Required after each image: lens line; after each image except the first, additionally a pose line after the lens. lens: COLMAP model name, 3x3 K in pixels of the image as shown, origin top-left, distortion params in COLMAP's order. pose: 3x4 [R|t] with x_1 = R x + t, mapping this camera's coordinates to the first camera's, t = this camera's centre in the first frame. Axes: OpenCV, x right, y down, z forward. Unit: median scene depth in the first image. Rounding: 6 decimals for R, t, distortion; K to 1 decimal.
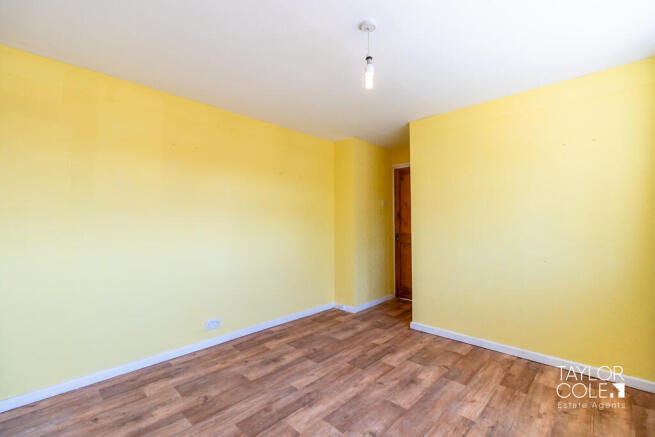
lens RADIAL K [[287.6, 0, 328.0], [0, 287.6, 218.9], [0, 0, 1]] dist [0.000811, -0.000706]
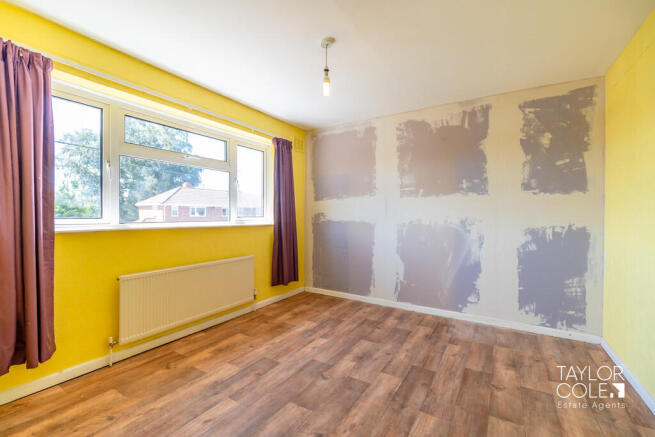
lens RADIAL K [[287.6, 0, 327.7], [0, 287.6, 218.8], [0, 0, 1]] dist [0.000811, -0.000706]
pose [[-0.975281, -0.000359, -0.220969, 0.354149], [-0.000955, 0.999996, 0.002592, 0.058826], [0.220967, 0.002739, -0.975277, 1.881392]]
